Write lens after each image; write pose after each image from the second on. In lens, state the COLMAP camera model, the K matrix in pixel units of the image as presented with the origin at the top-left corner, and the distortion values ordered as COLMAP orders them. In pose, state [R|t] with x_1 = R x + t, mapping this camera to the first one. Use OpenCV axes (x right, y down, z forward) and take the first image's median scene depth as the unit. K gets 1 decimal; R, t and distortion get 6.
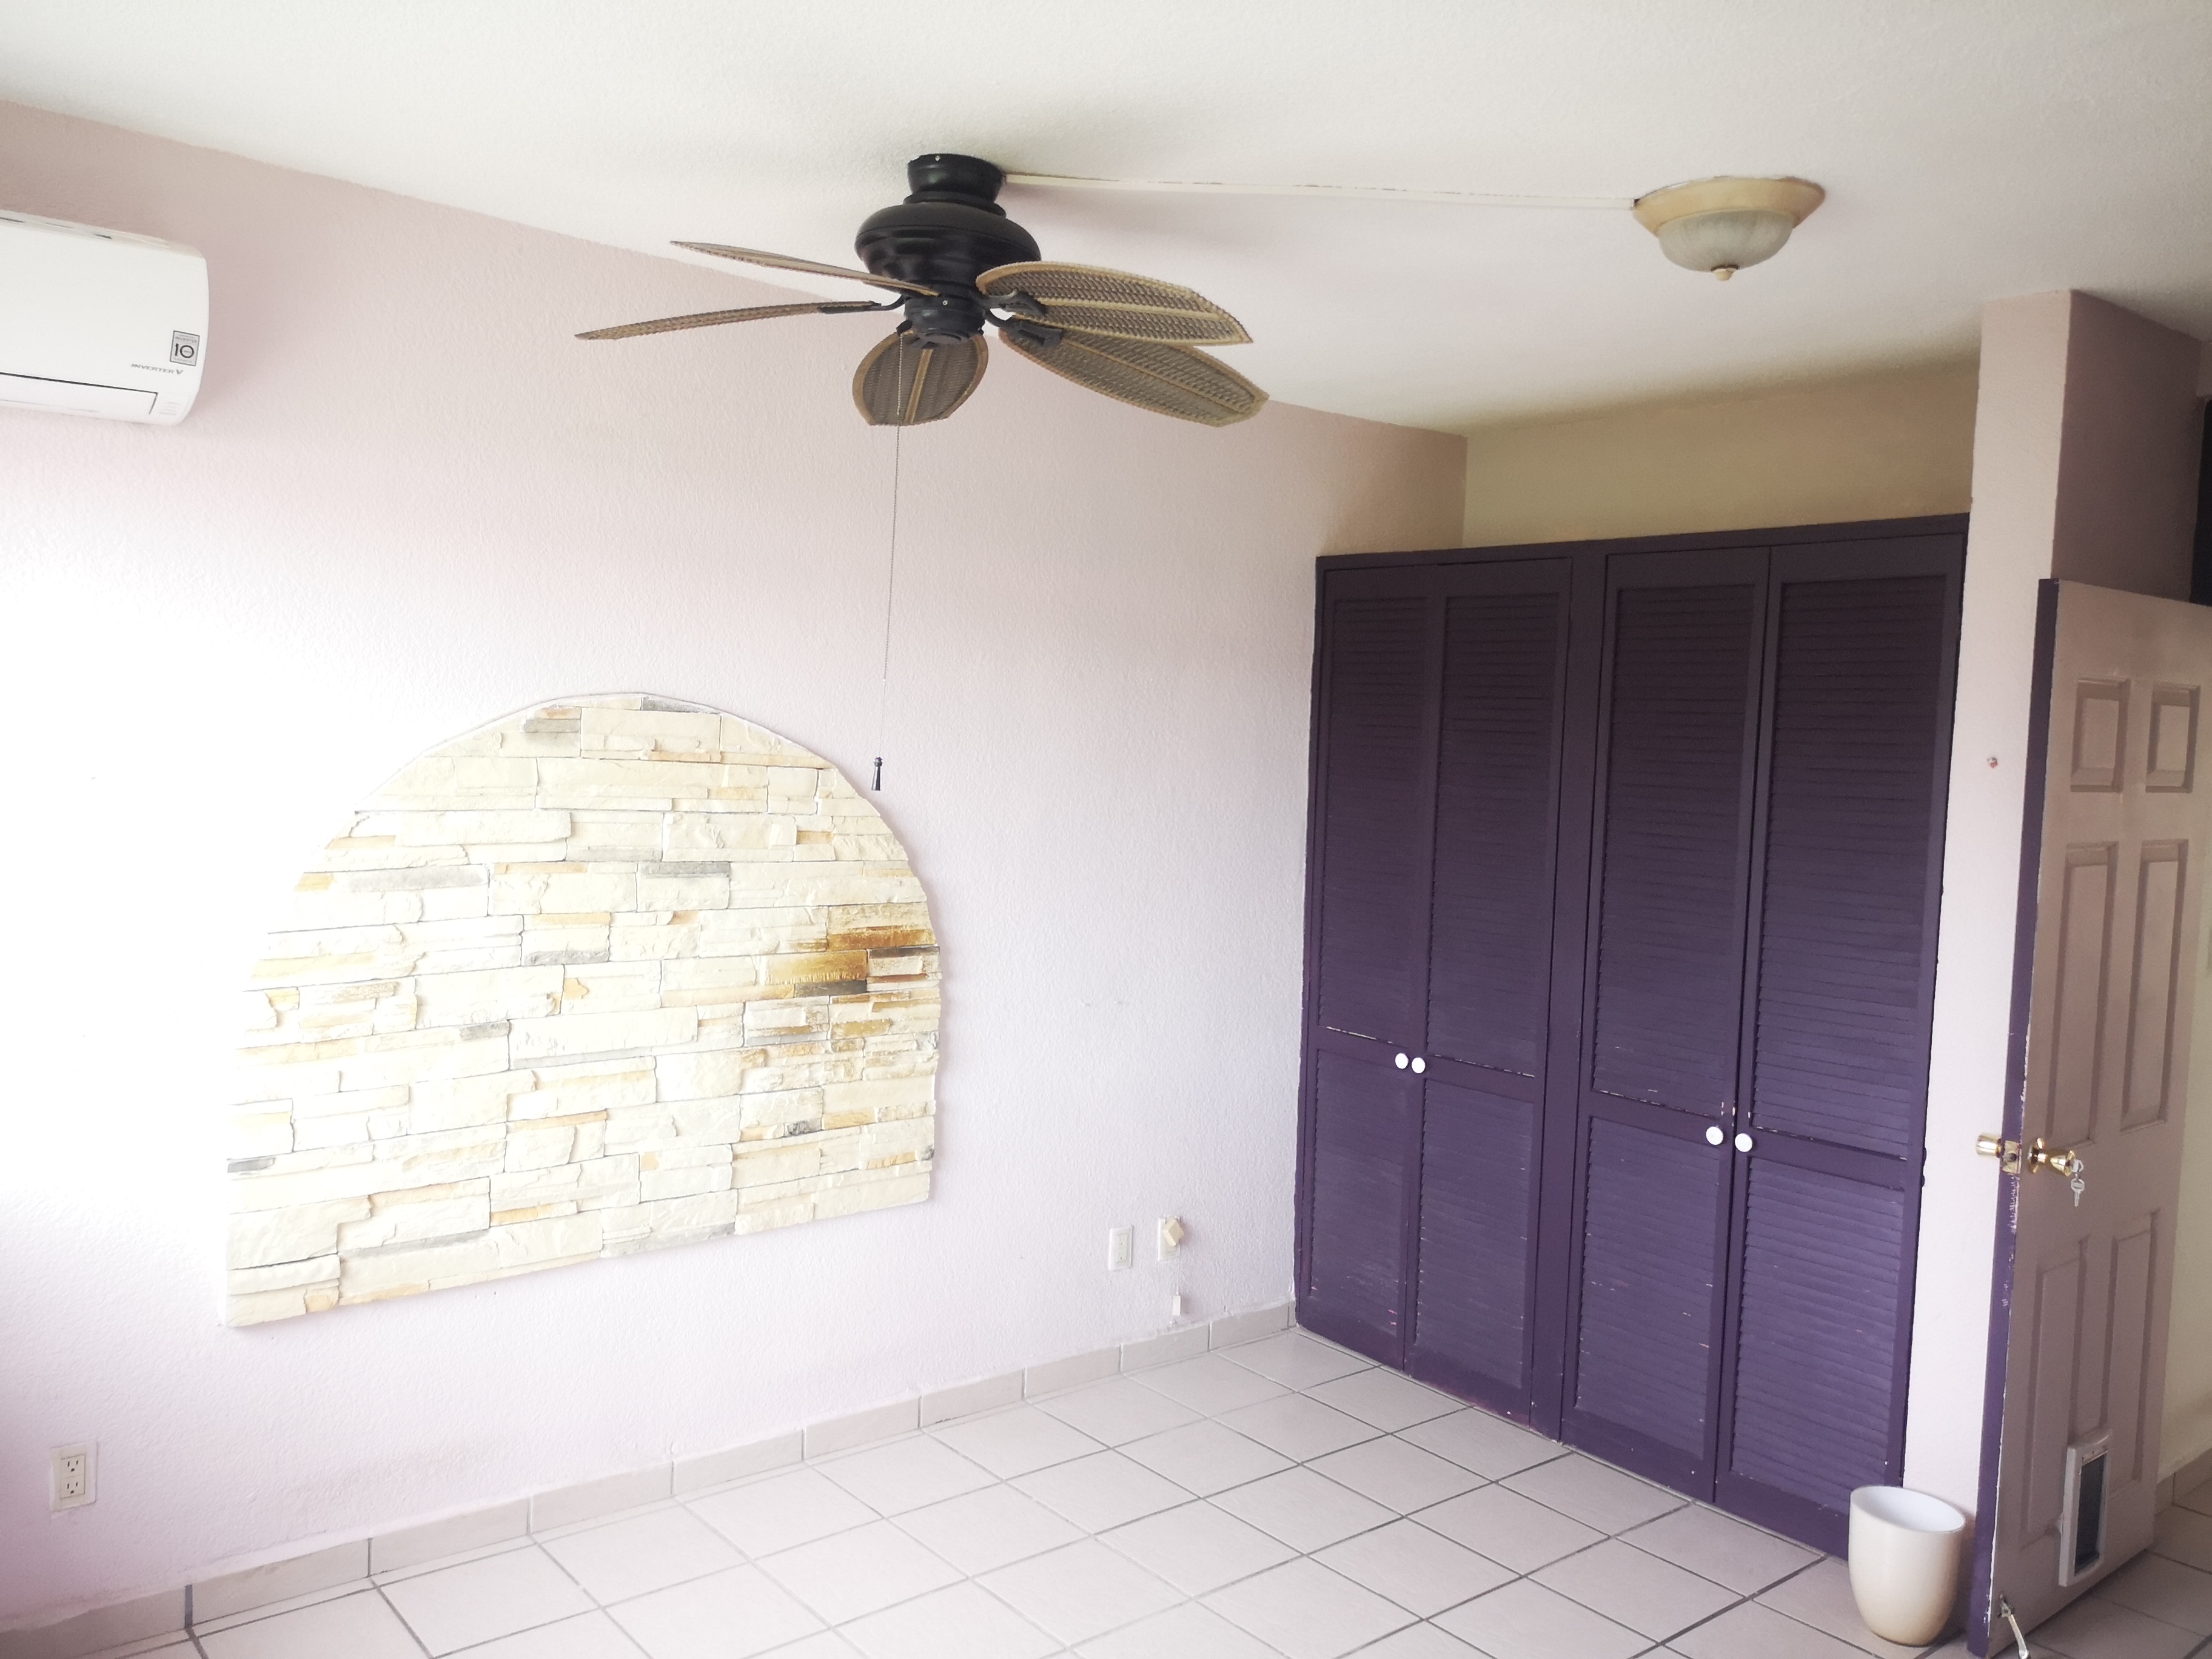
lens RADIAL K [[1722.5, 0, 1104.4], [0, 1722.5, 827.5], [0, 0, 1]] dist [0.069576, -0.054587]
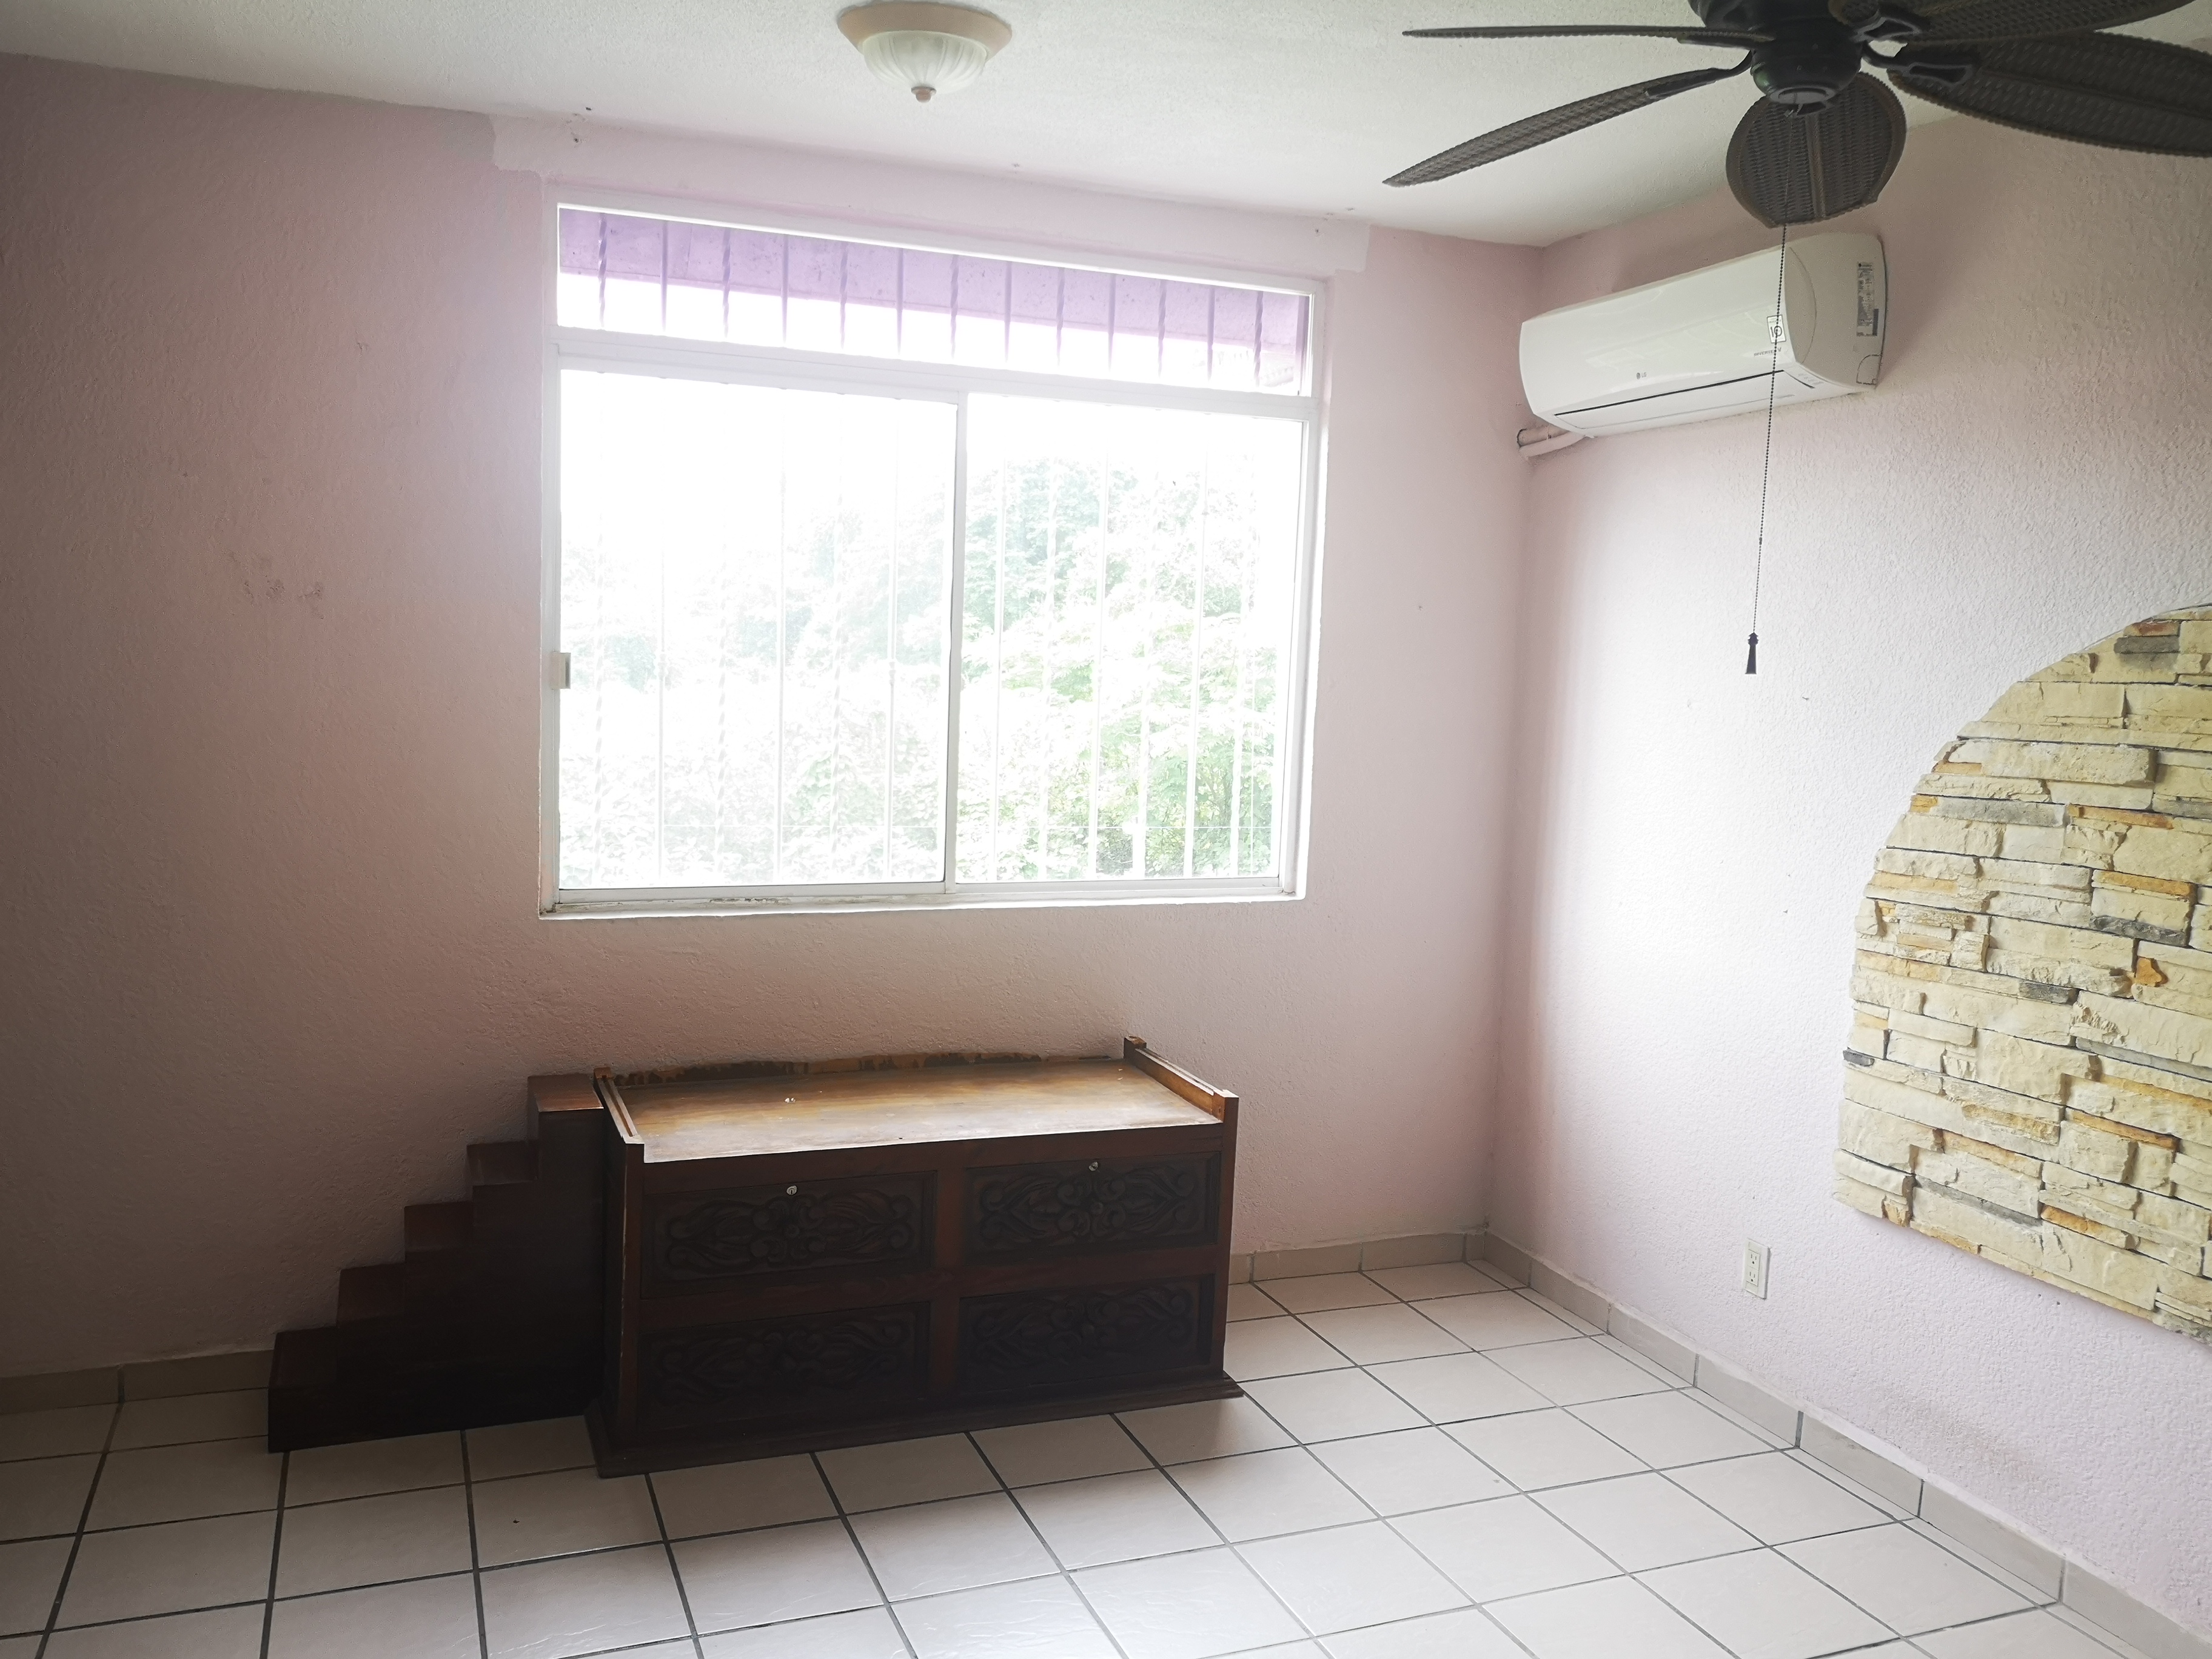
lens RADIAL K [[1722.5, 0, 1102.6], [0, 1722.5, 831.0], [0, 0, 1]] dist [0.069576, -0.054587]
pose [[-0.277940, 0.046250, -0.959484, 0.625542], [-0.112238, 0.990435, 0.080255, 0.017815], [0.954019, 0.129997, -0.270090, 0.769125]]
